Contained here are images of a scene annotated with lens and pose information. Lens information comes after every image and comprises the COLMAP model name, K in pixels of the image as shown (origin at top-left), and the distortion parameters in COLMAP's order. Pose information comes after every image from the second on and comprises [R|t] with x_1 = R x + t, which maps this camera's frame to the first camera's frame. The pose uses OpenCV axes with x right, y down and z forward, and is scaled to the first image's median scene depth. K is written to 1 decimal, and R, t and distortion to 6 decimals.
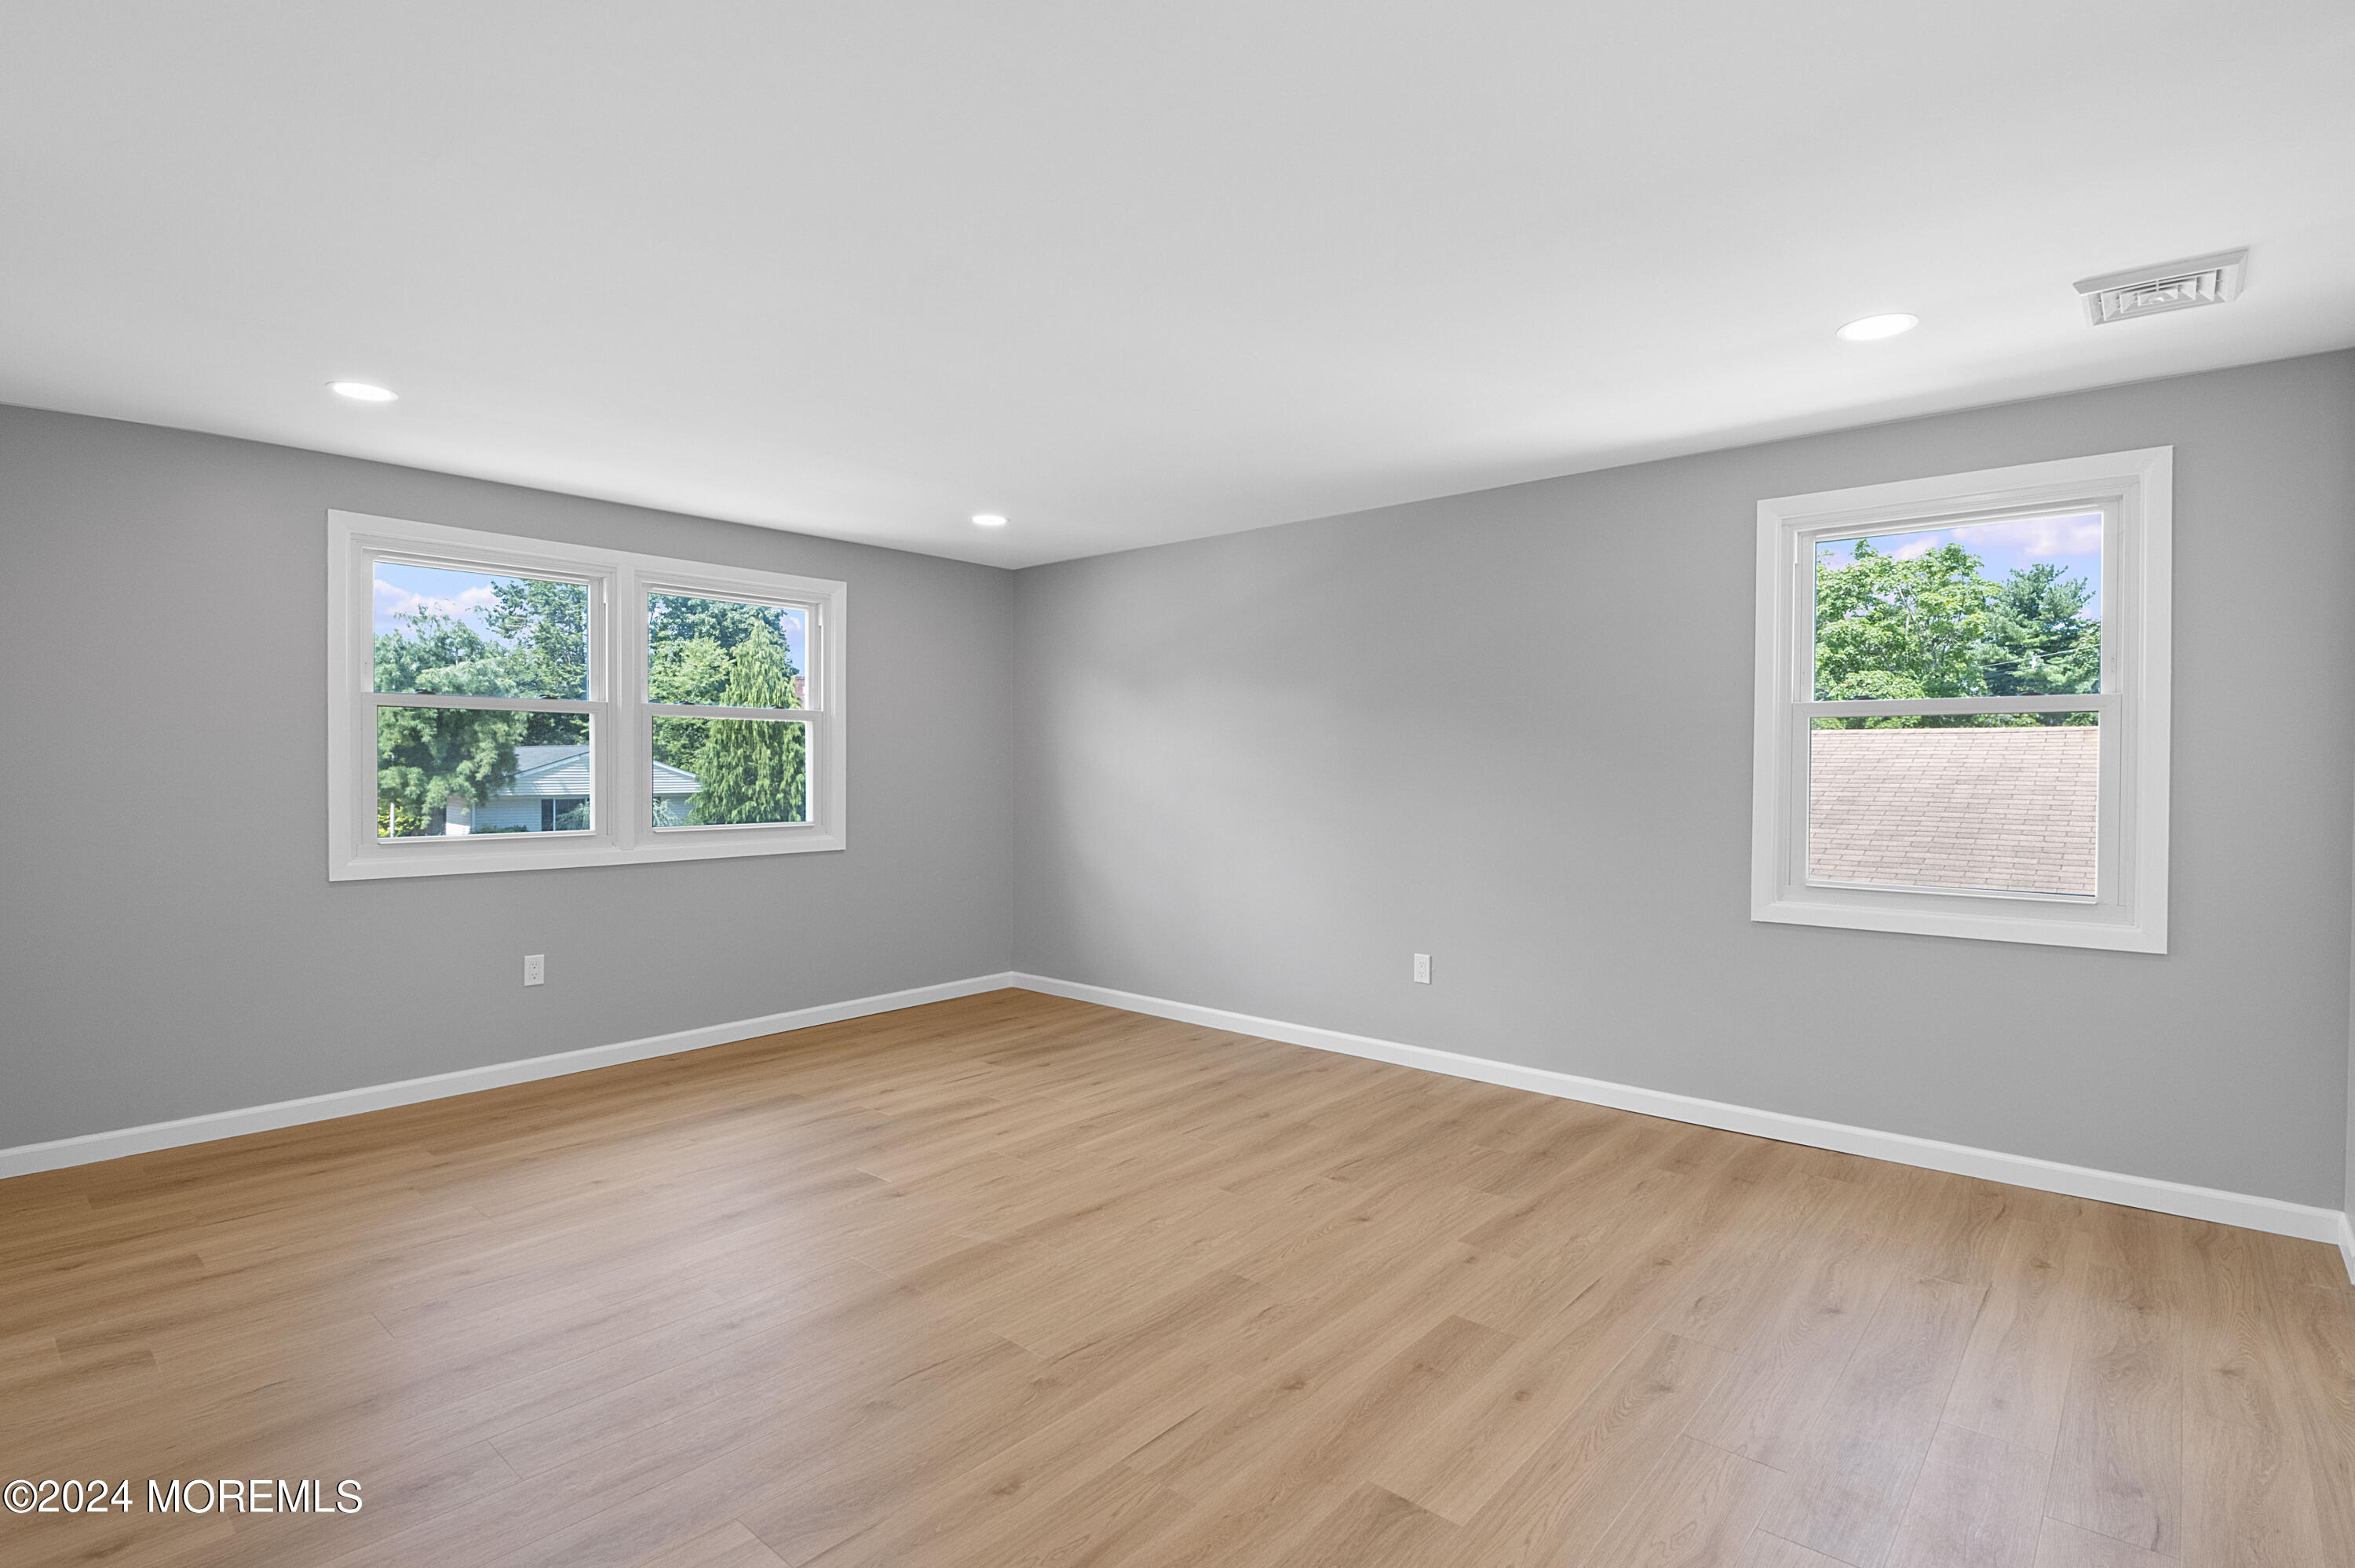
lens RADIAL K [[1135.5, 0, 1186.9], [0, 1135.5, 781.3], [0, 0, 1]] dist [0.025685, -0.032826]
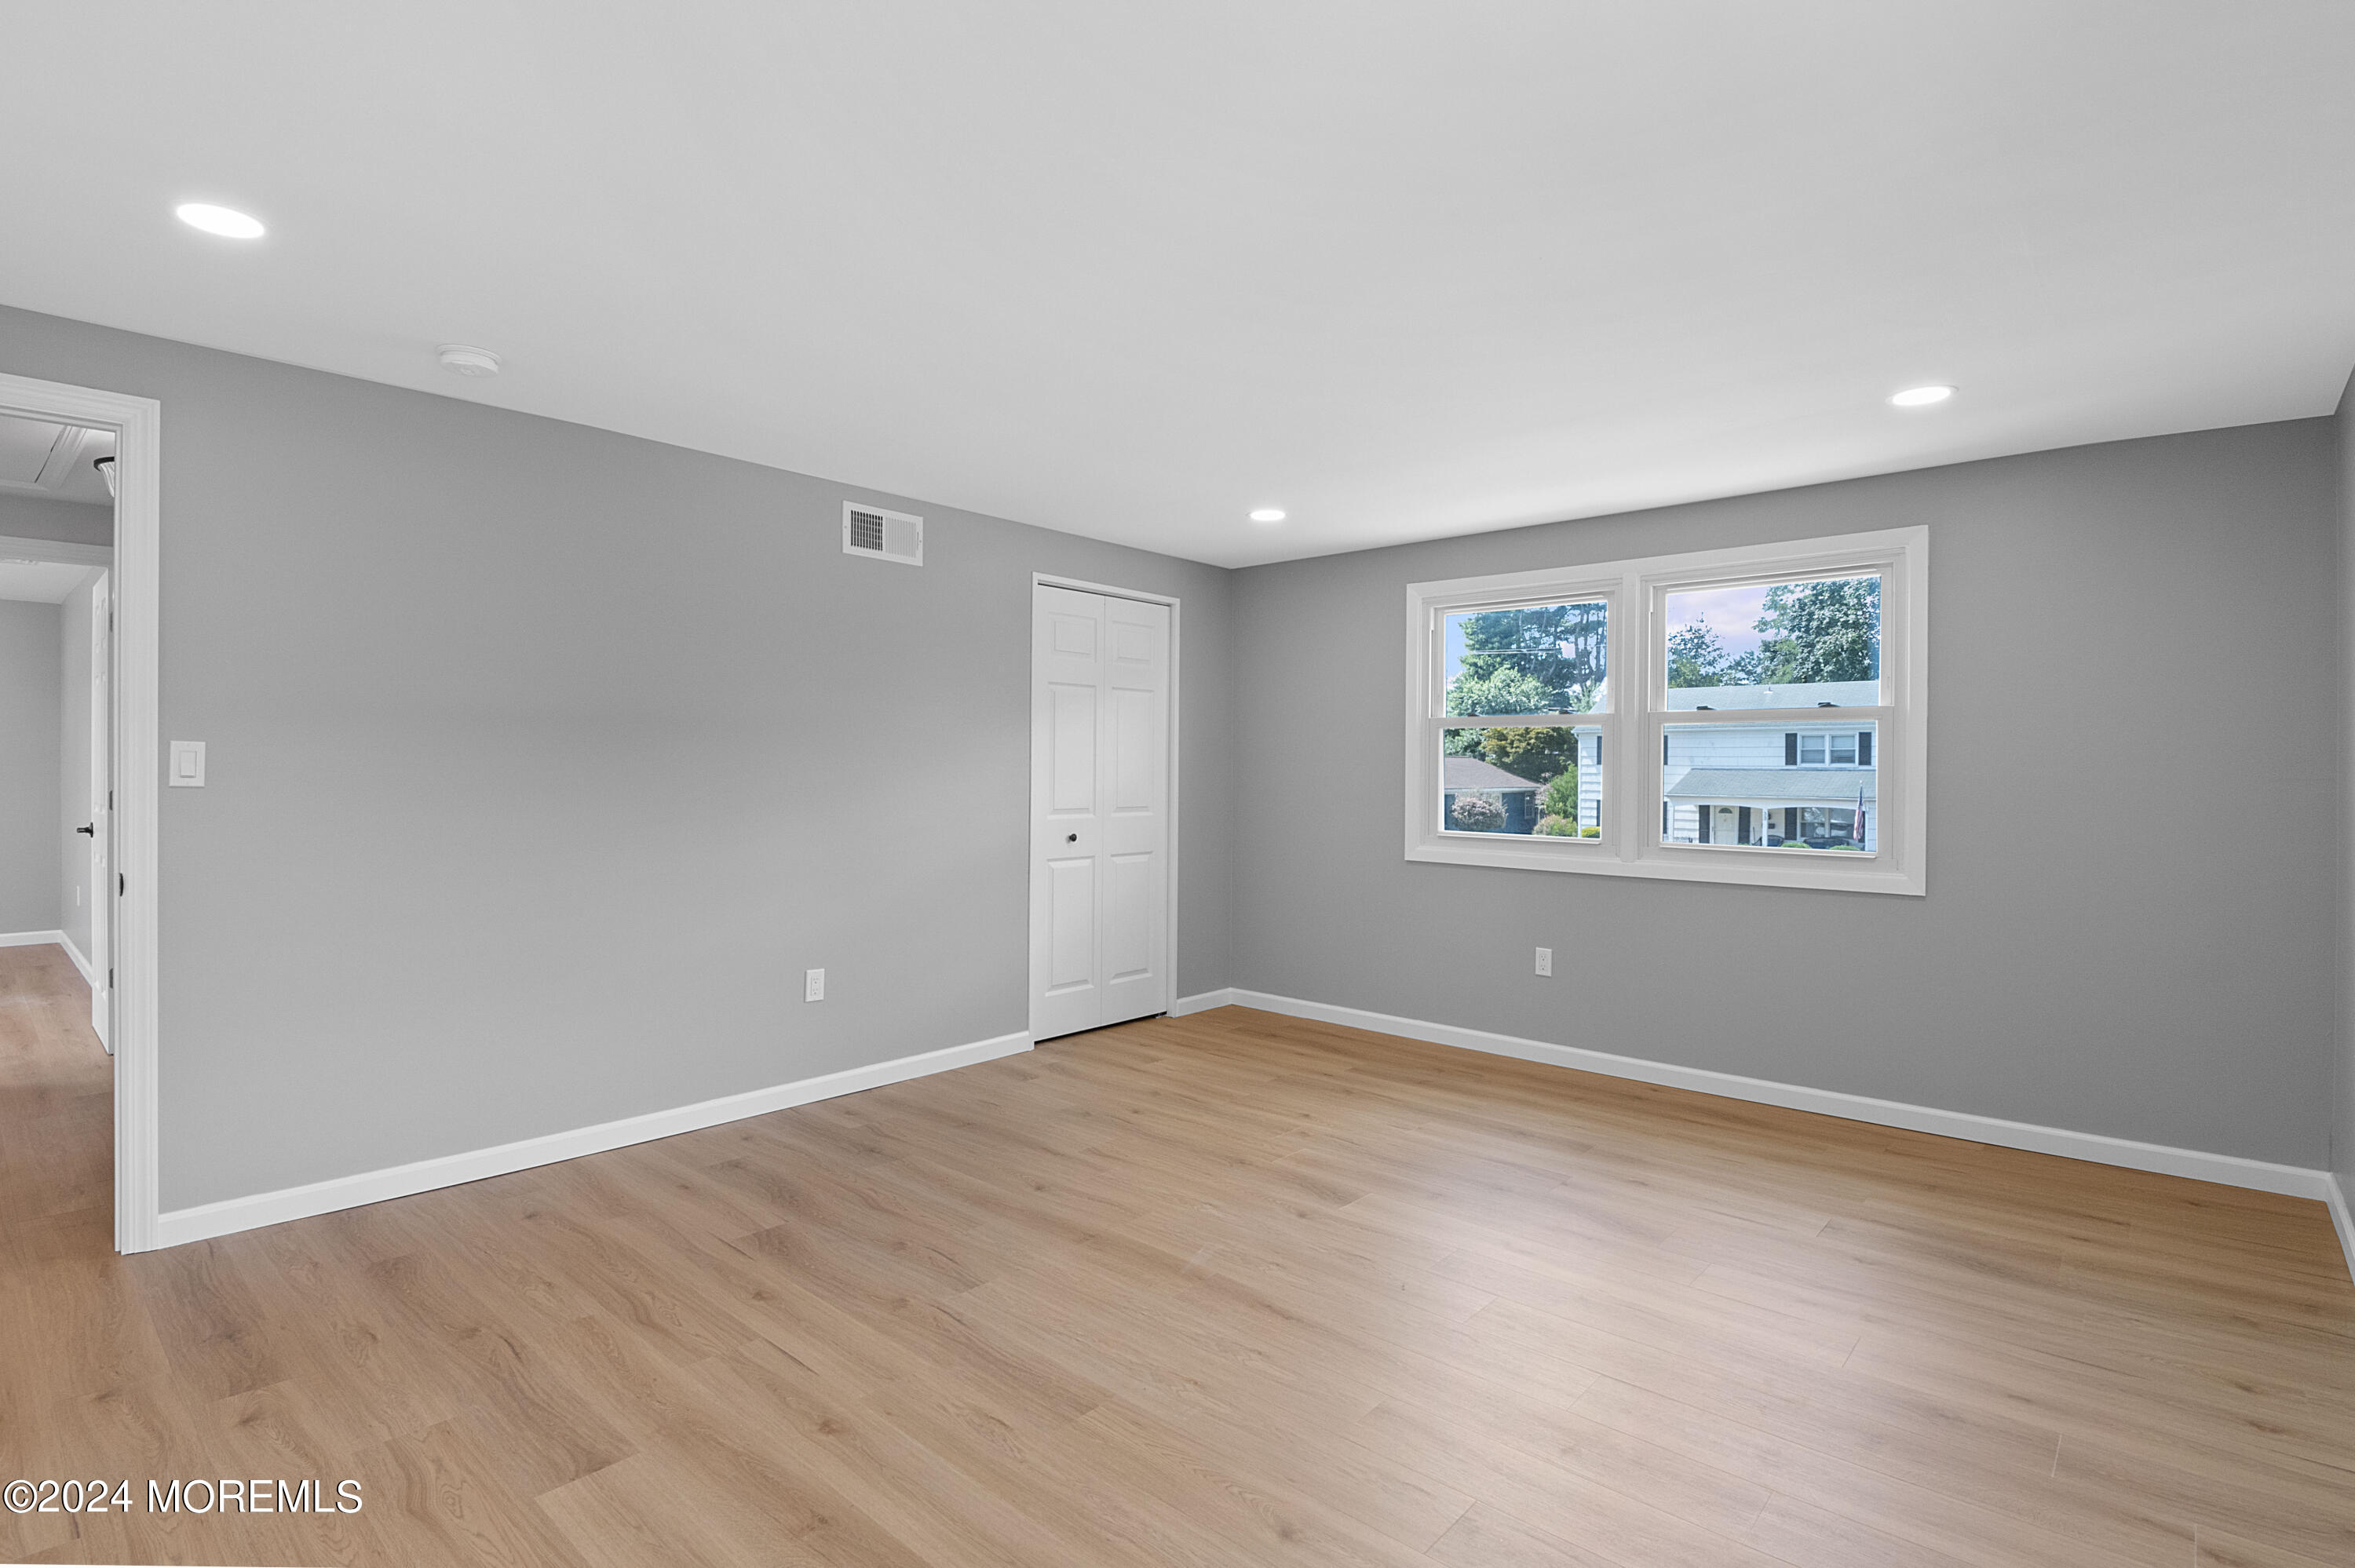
lens RADIAL K [[1134.3, 0, 1177.5], [0, 1134.3, 784.0], [0, 0, 1]] dist [0.017302, -0.023297]
pose [[-0.016440, 0.010710, -0.999807, 0.588318], [-0.022933, 0.999676, 0.011085, -0.010846], [0.999602, 0.023111, -0.016189, 0.742090]]
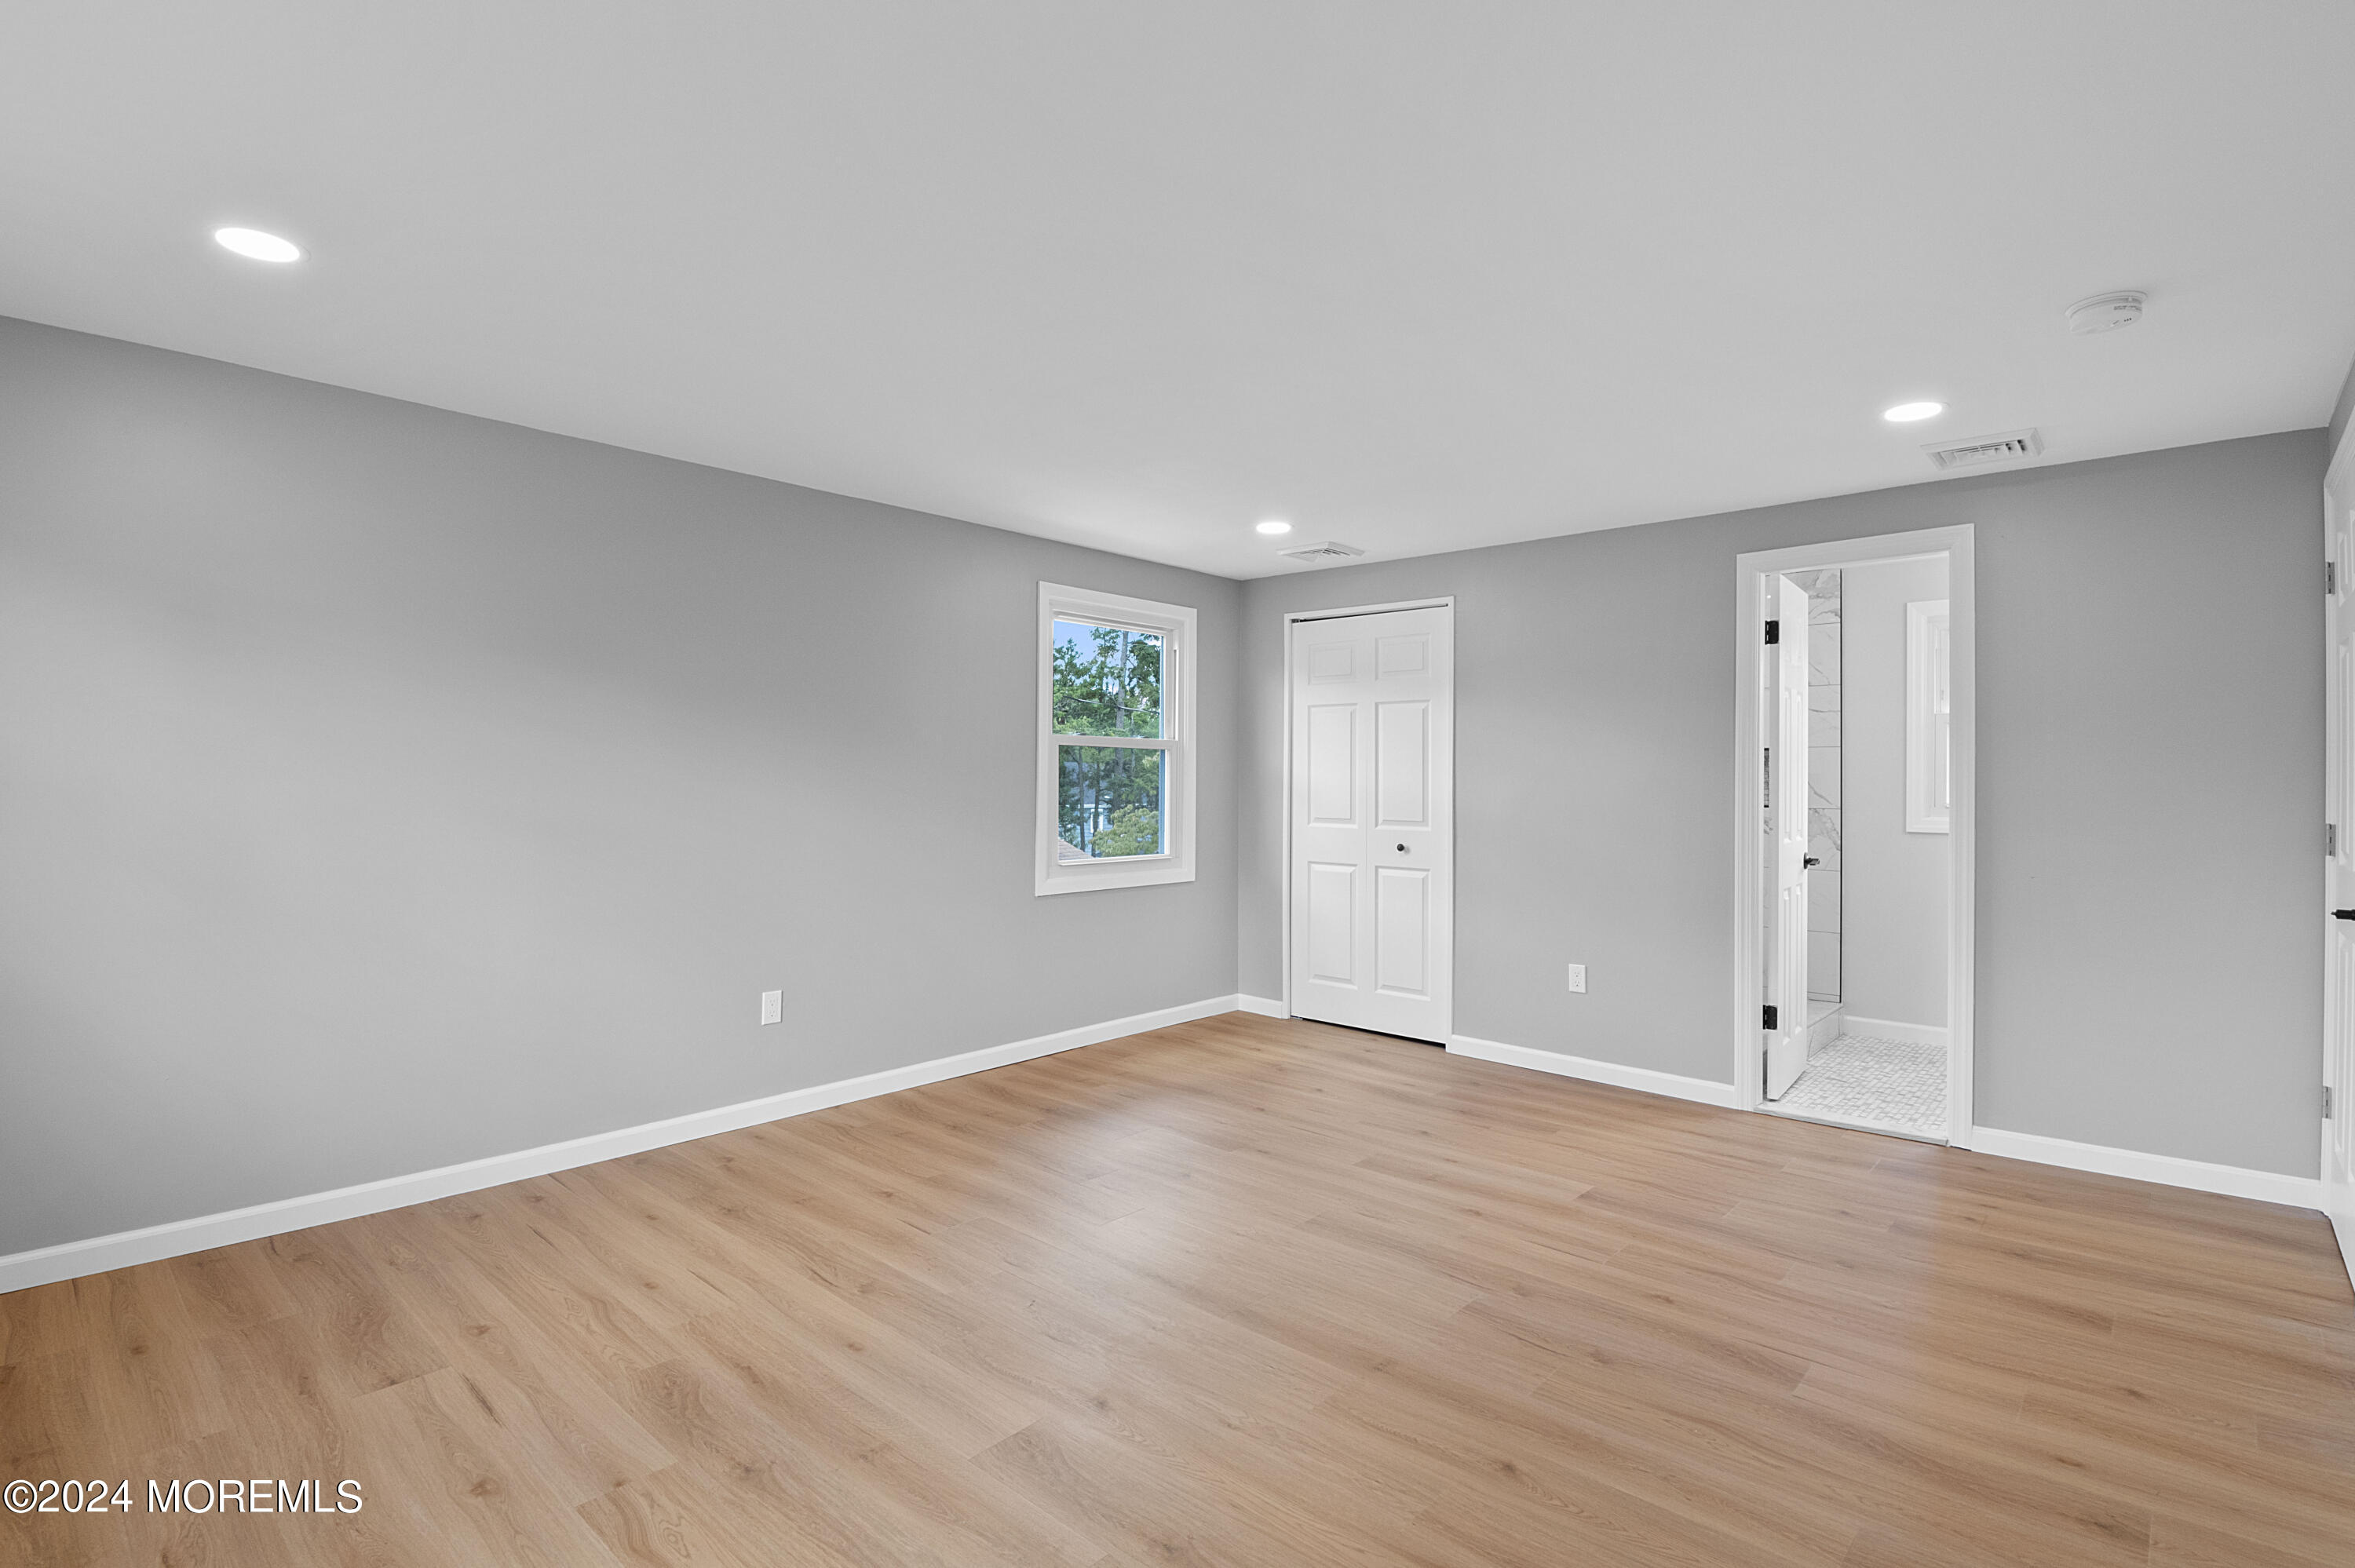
lens RADIAL K [[1135.5, 0, 1186.9], [0, 1135.5, 781.3], [0, 0, 1]] dist [0.025685, -0.032826]
pose [[0.011864, -0.006834, 0.999906, -0.780830], [0.004781, 0.999966, 0.006777, -0.017310], [-0.999918, 0.004700, 0.011896, 0.773169]]
